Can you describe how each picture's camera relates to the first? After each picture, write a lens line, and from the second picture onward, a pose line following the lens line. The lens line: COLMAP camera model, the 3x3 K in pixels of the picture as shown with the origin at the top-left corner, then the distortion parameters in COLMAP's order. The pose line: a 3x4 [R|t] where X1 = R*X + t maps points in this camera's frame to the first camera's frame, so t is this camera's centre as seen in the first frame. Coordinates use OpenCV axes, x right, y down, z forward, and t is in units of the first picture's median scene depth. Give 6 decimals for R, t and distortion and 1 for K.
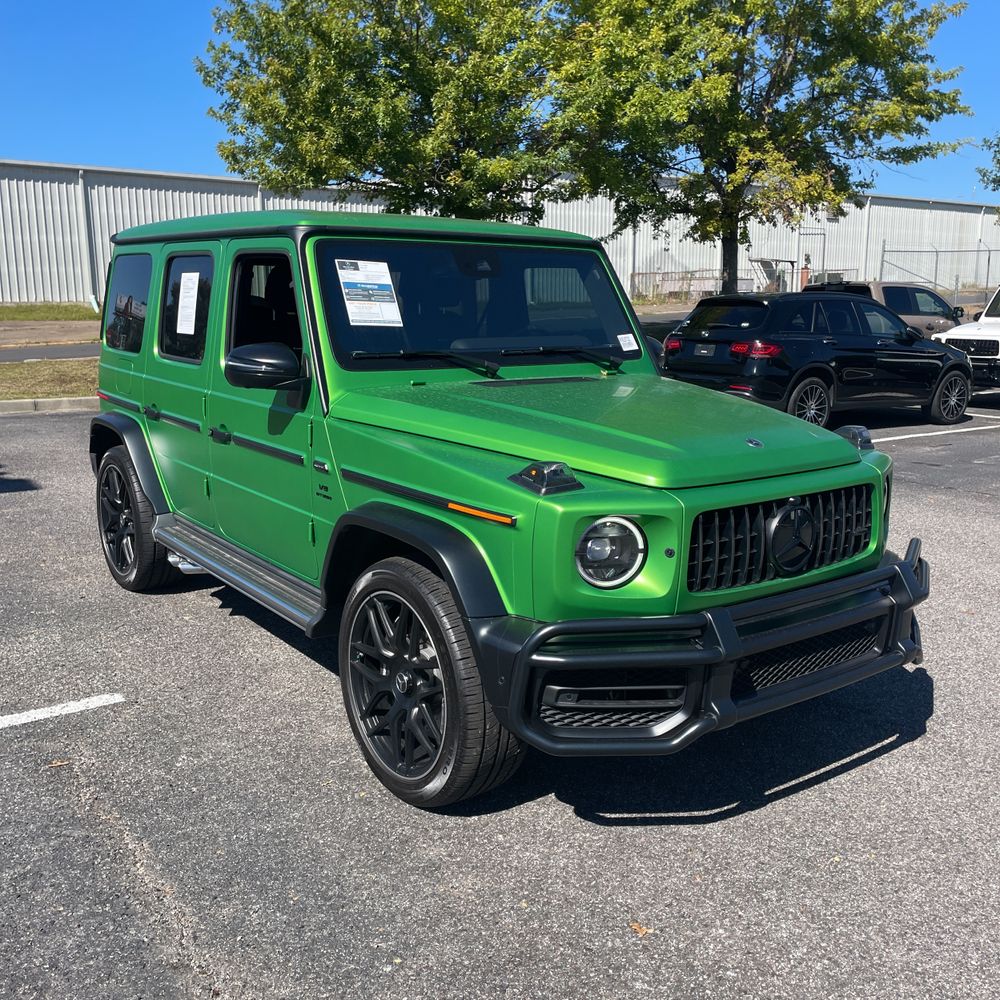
lens RADIAL K [[1017.5, 0, 500.0], [0, 1017.5, 498.8], [0, 0, 1]] dist [0.022186, 0.000000]
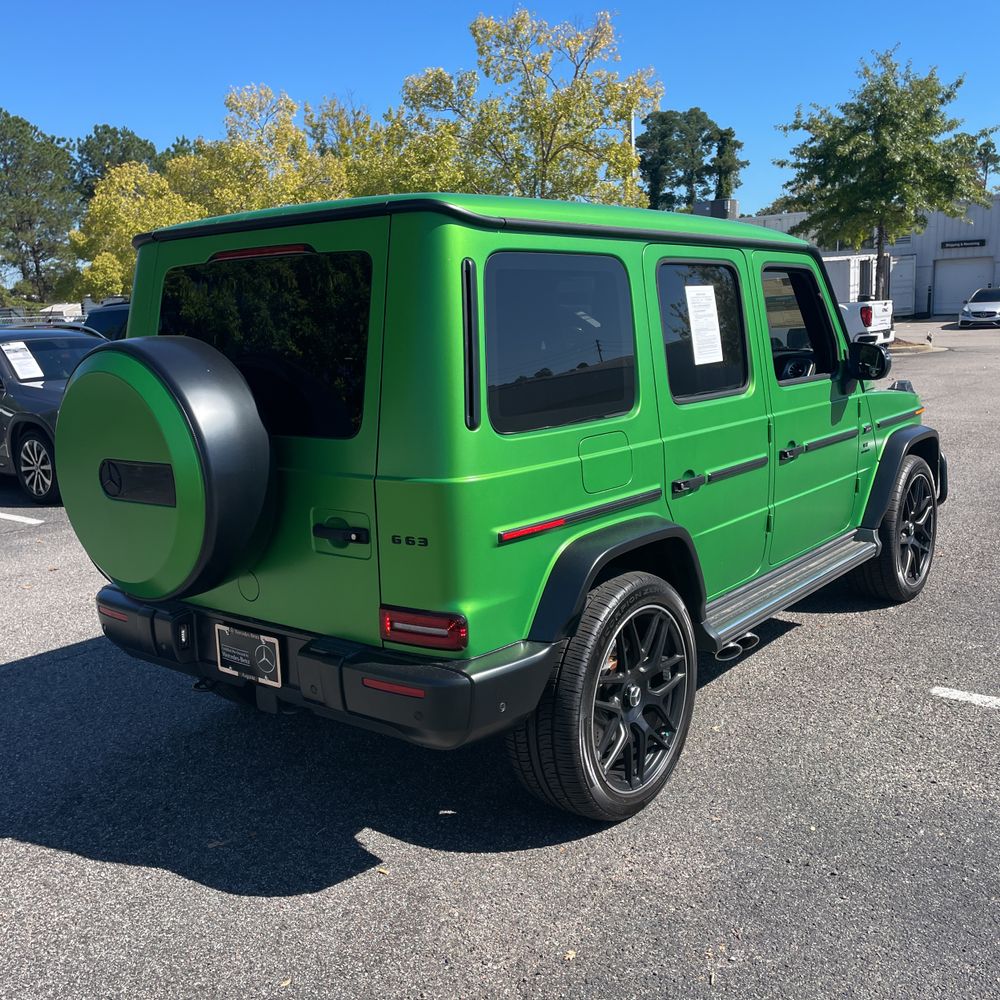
lens RADIAL K [[1017.5, 0, 500.1], [0, 1017.5, 496.0], [0, 0, 1]] dist [0.022186, 0.000000]
pose [[-0.242534, -0.168956, 0.955317, -1.079358], [0.233558, 0.945587, 0.226530, -0.290345], [-0.941609, 0.278063, -0.189876, 1.376857]]
